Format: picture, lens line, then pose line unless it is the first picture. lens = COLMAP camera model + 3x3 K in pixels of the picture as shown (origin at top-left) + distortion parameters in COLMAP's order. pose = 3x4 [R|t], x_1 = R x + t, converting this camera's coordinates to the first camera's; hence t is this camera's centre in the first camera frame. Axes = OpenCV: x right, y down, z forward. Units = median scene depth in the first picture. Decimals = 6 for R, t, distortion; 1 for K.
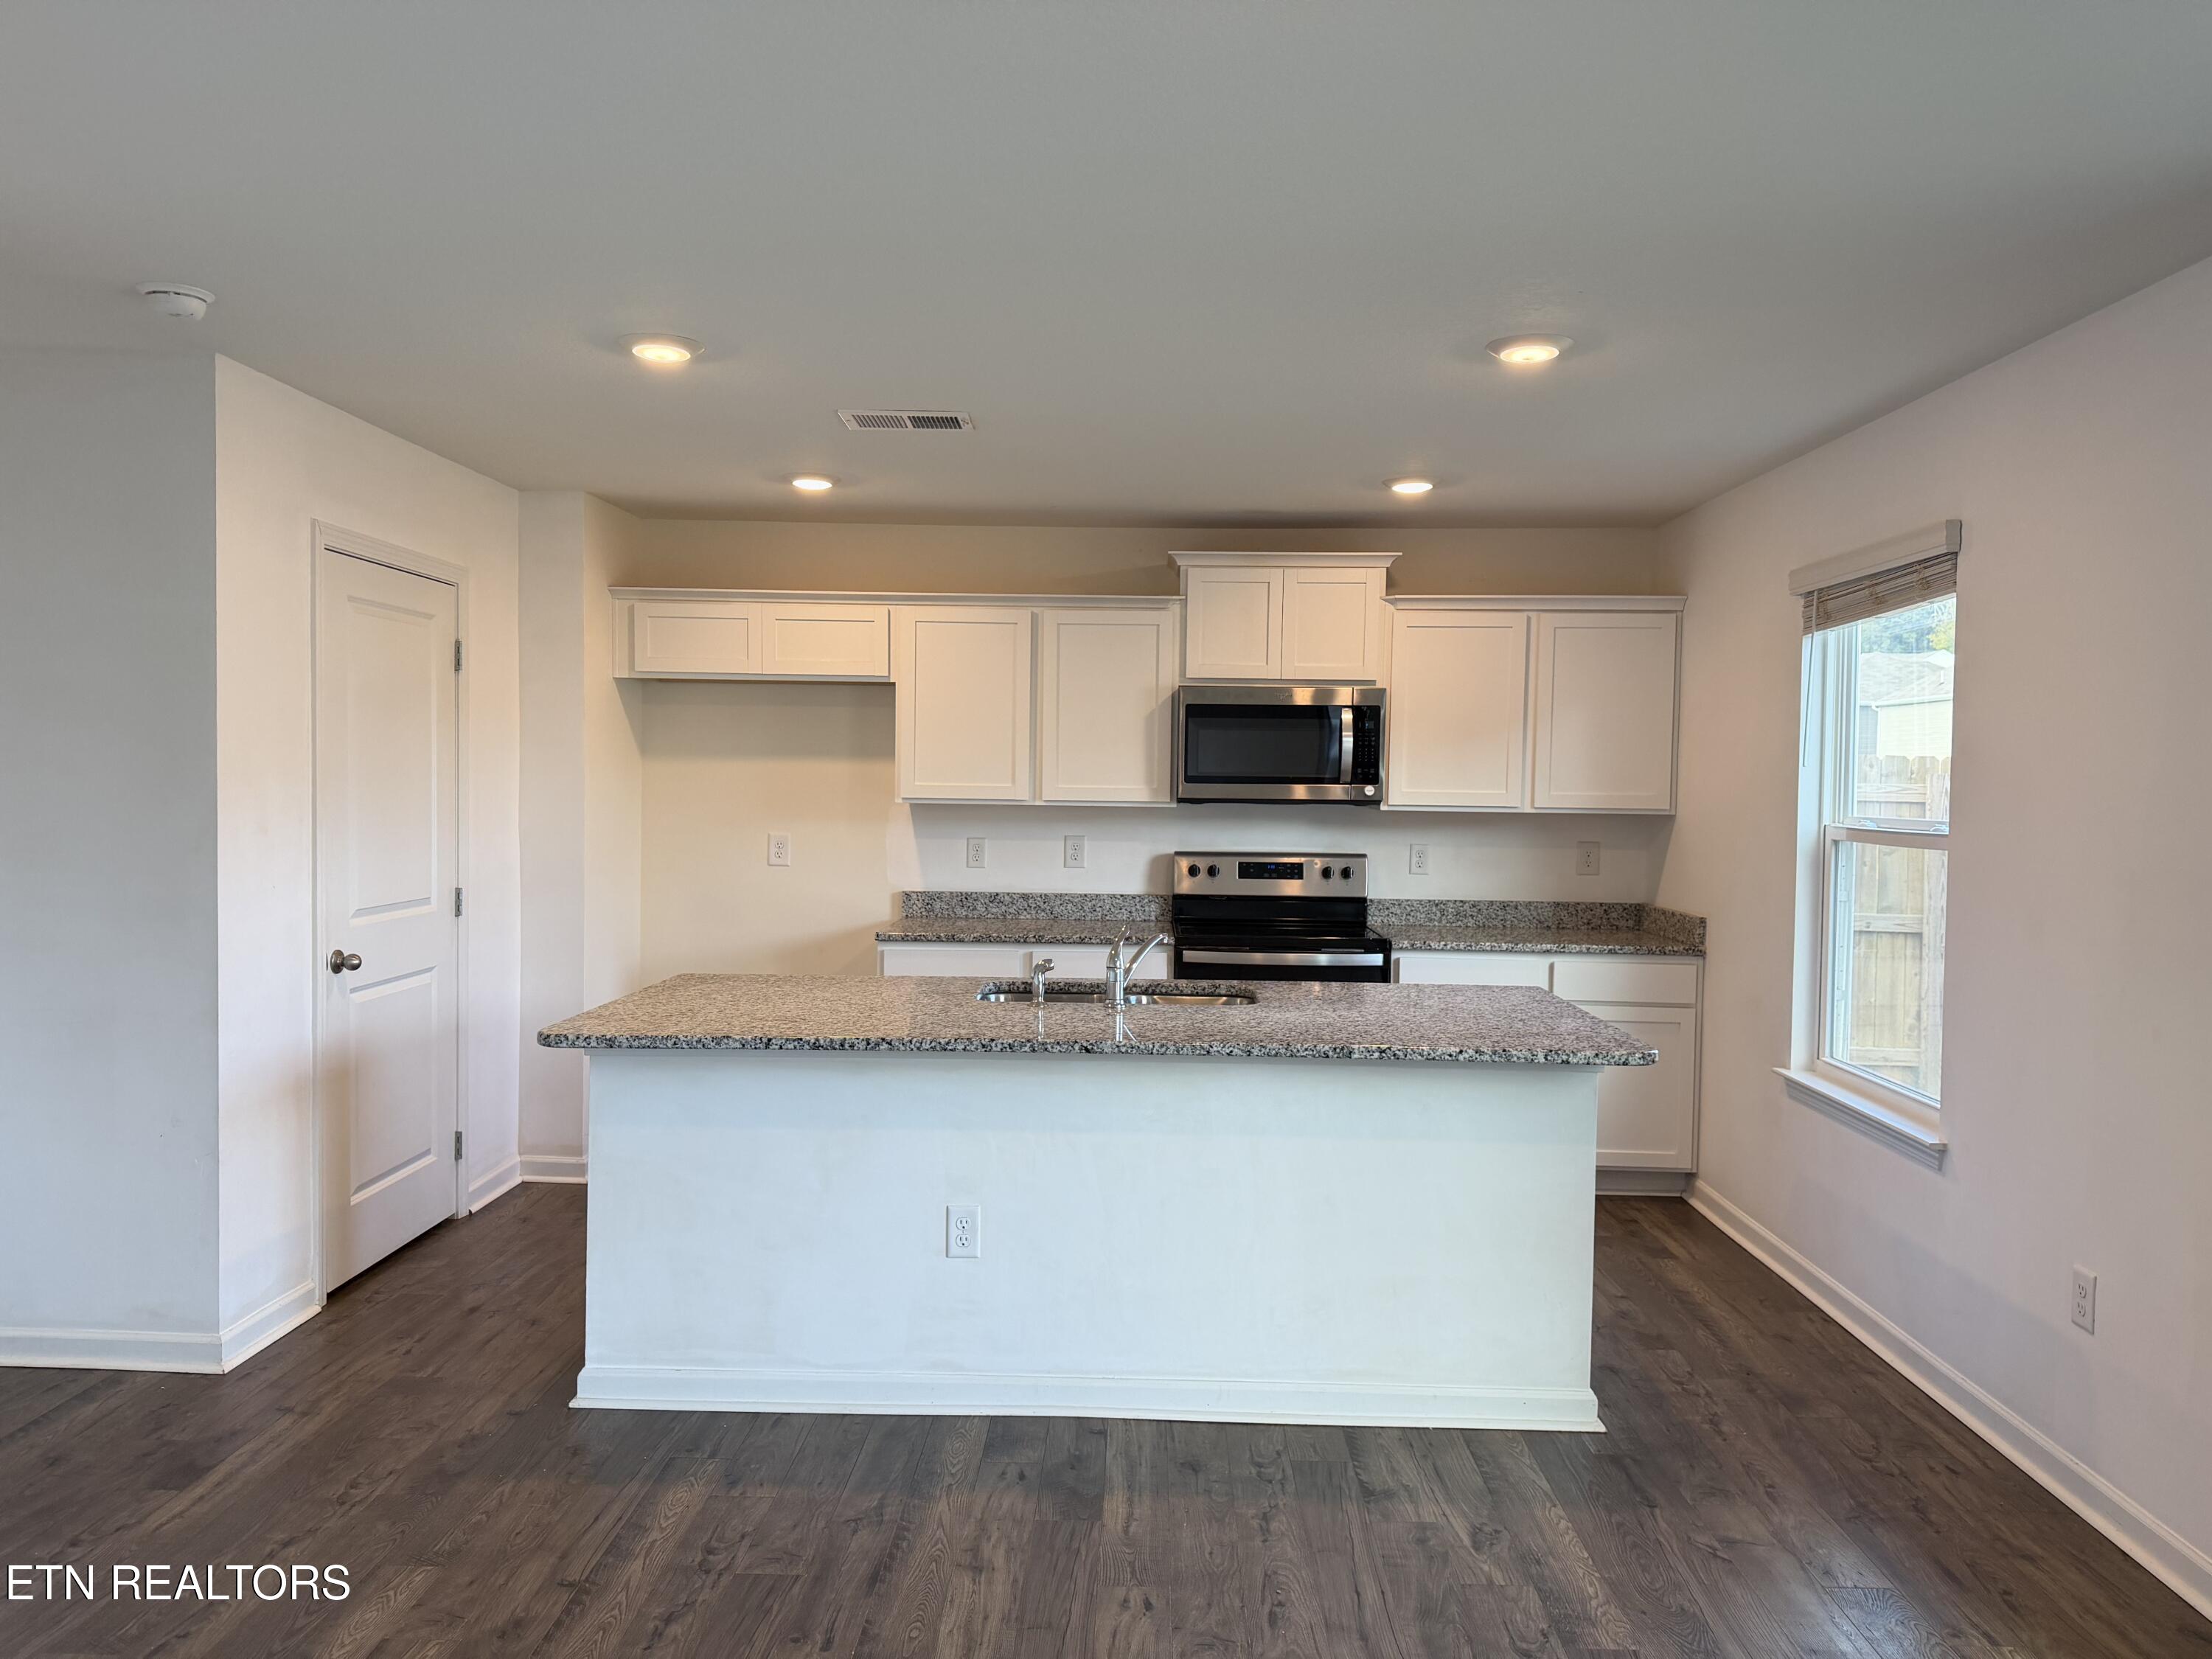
lens RADIAL K [[1544.0, 0, 1107.5], [0, 1544.0, 833.9], [0, 0, 1]] dist [0.111199, -0.160669]
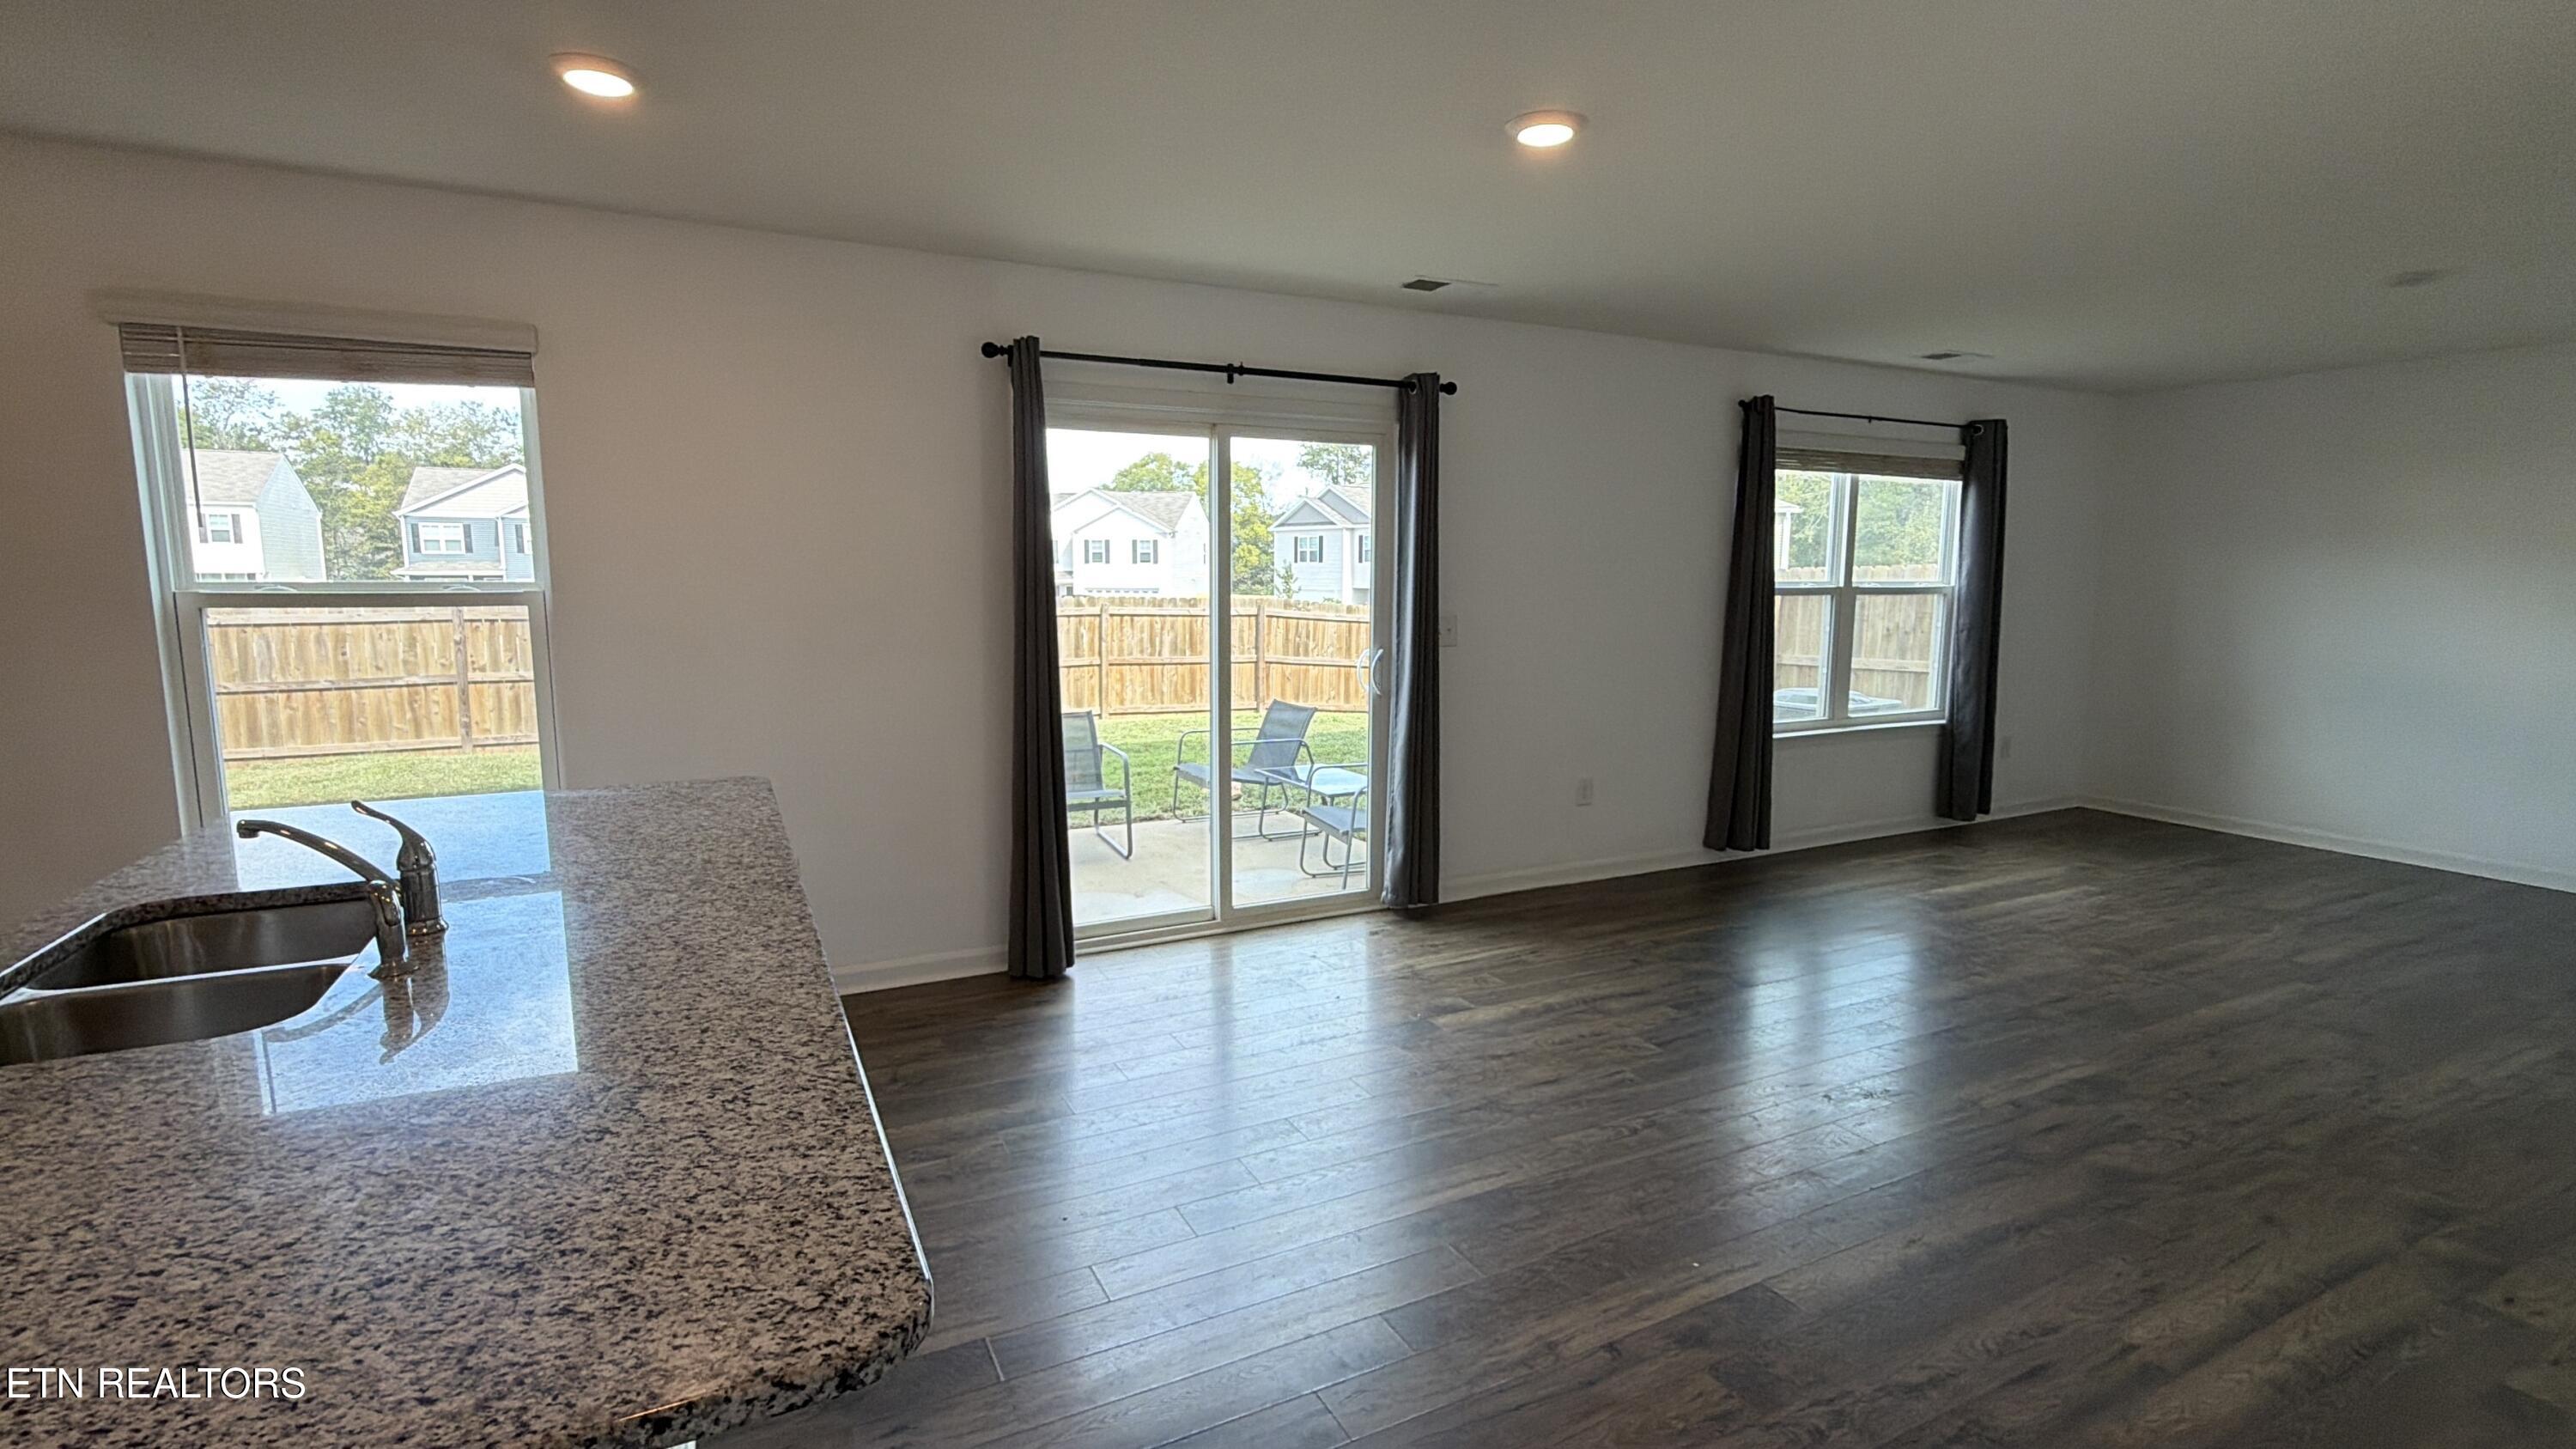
lens RADIAL K [[1156.1, 0, 1283.3], [0, 1156.1, 730.0], [0, 0, 1]] dist [-0.001843, -0.000386]
pose [[-0.474568, -0.134506, 0.869881, -0.349581], [0.020325, 0.986318, 0.163598, -0.018518], [-0.879984, 0.095319, -0.465341, 0.611050]]
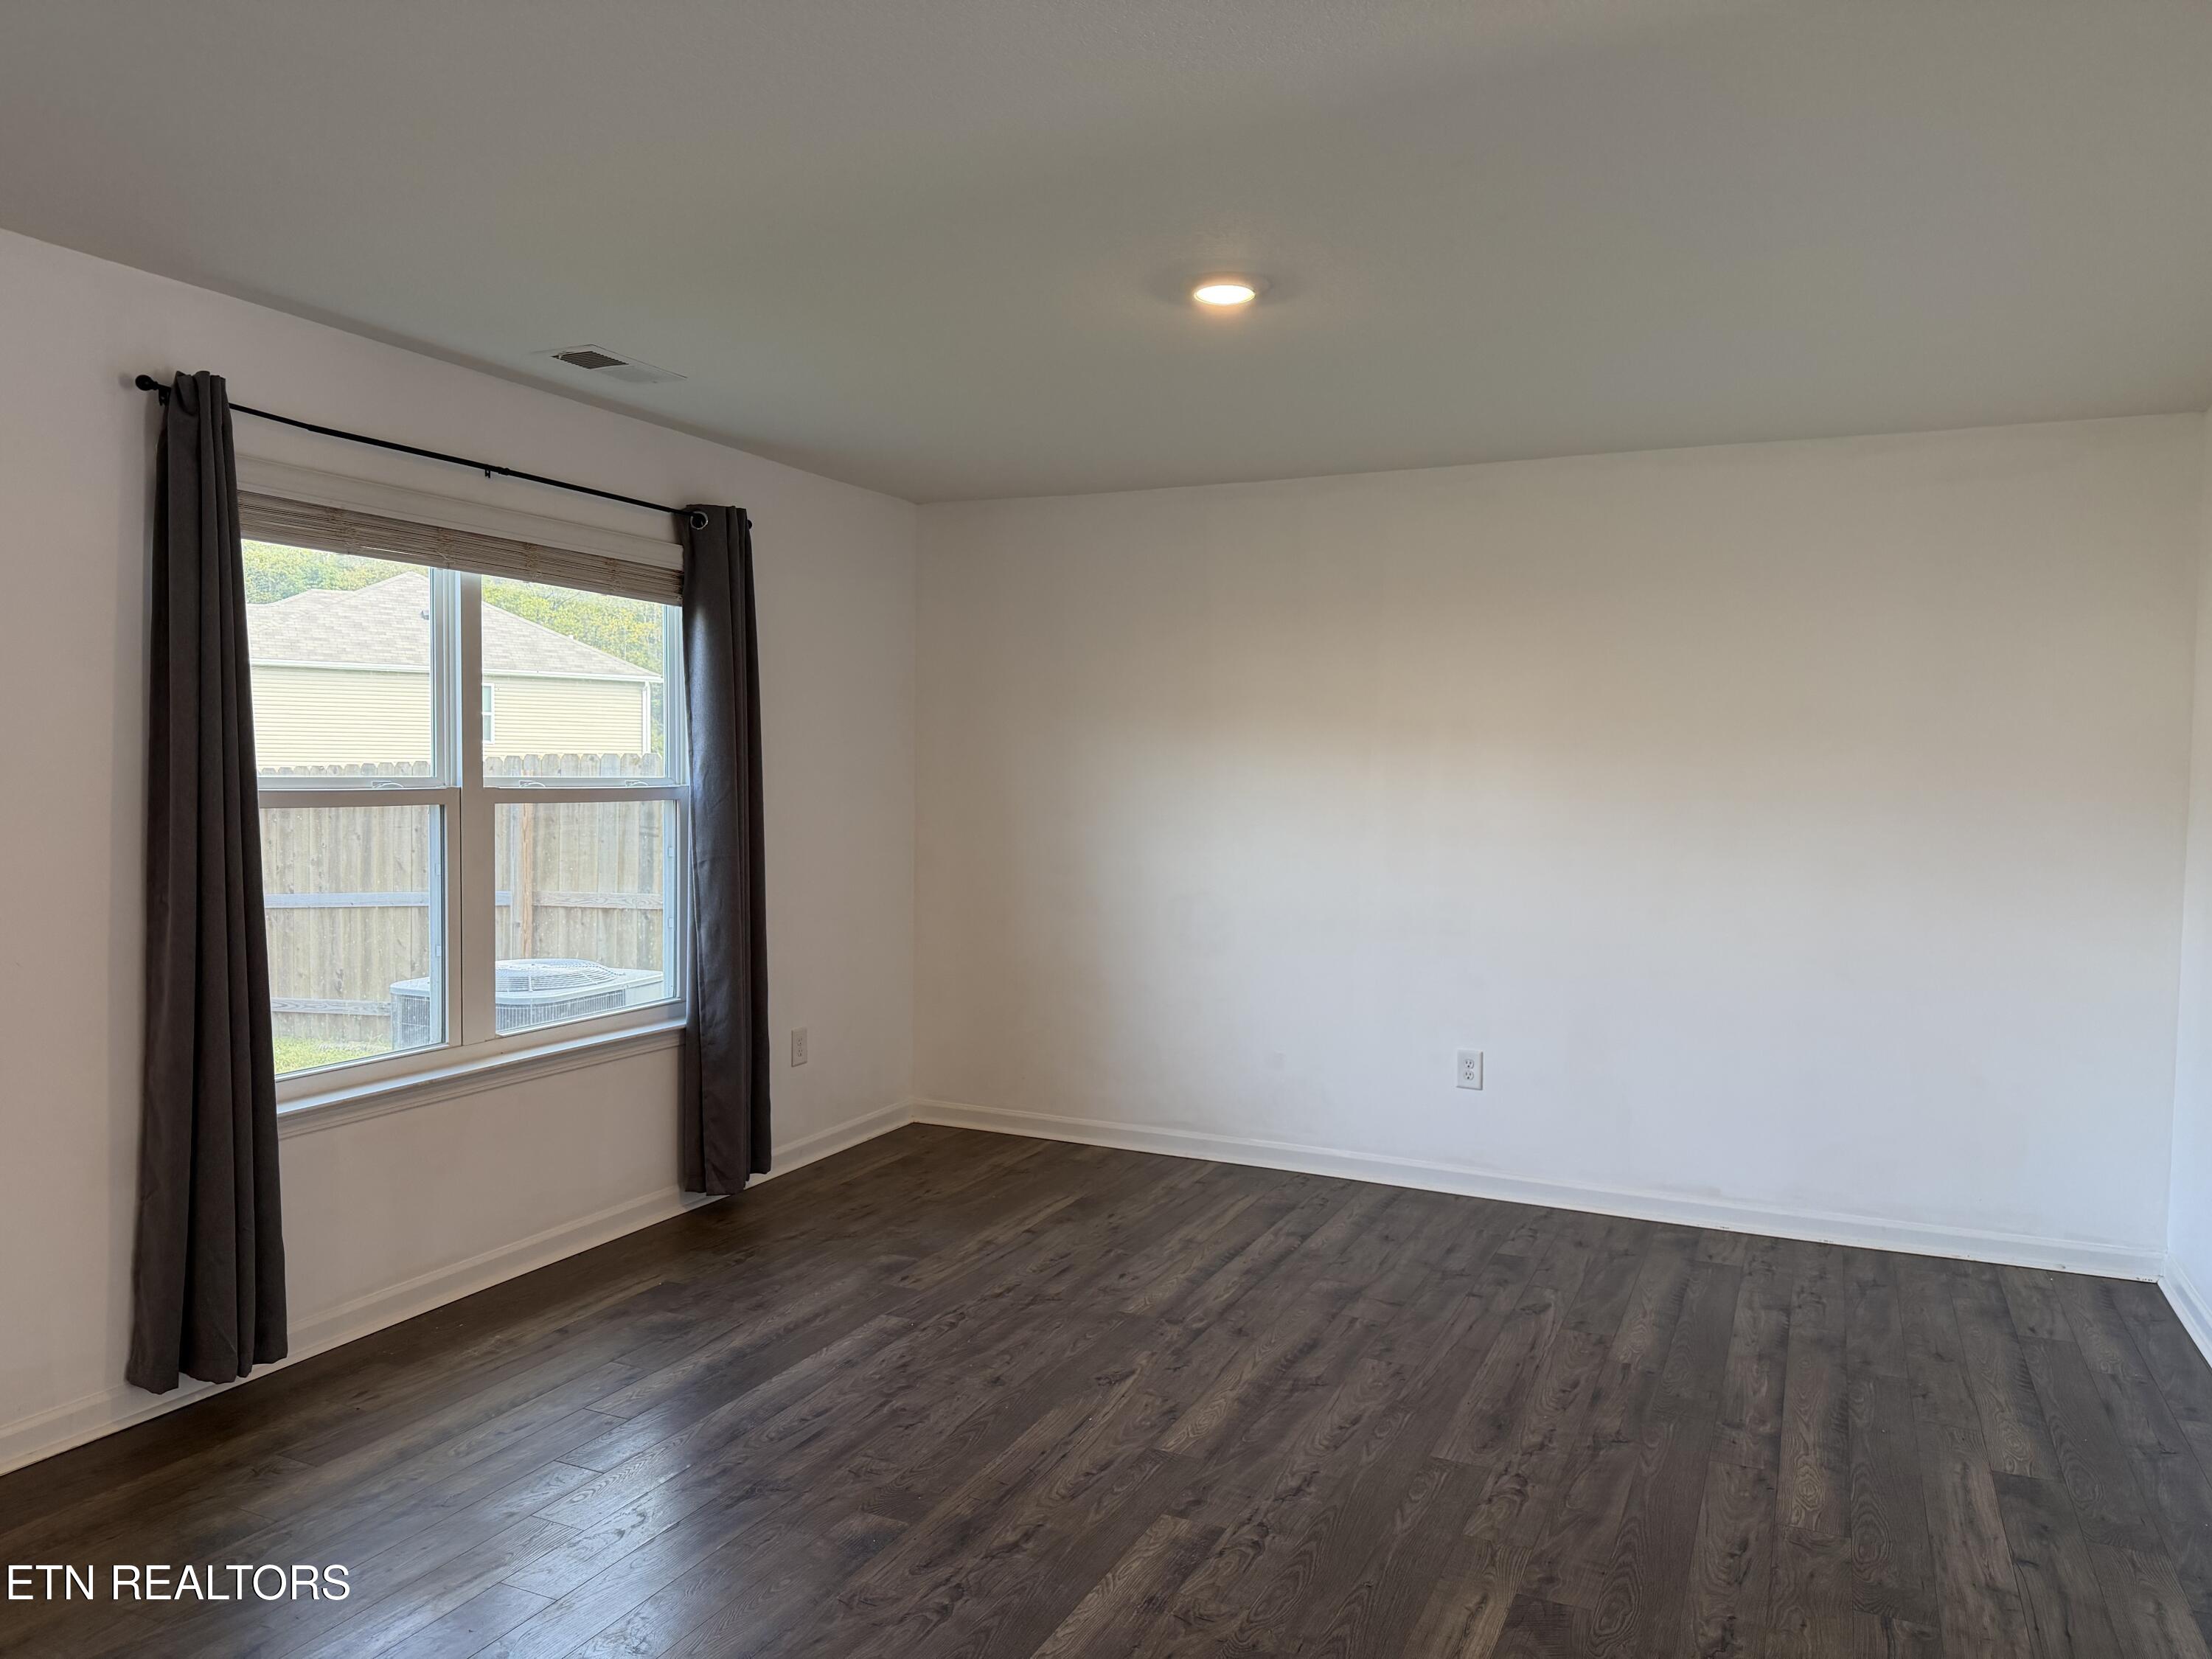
lens RADIAL K [[1535.6, 0, 1103.7], [0, 1535.6, 835.5], [0, 0, 1]] dist [0.115168, -0.192474]
pose [[-0.918940, -0.042518, 0.392100, -0.224943], [-0.011666, 0.996668, 0.080733, -0.005029], [-0.394226, 0.069614, -0.916373, 0.217848]]
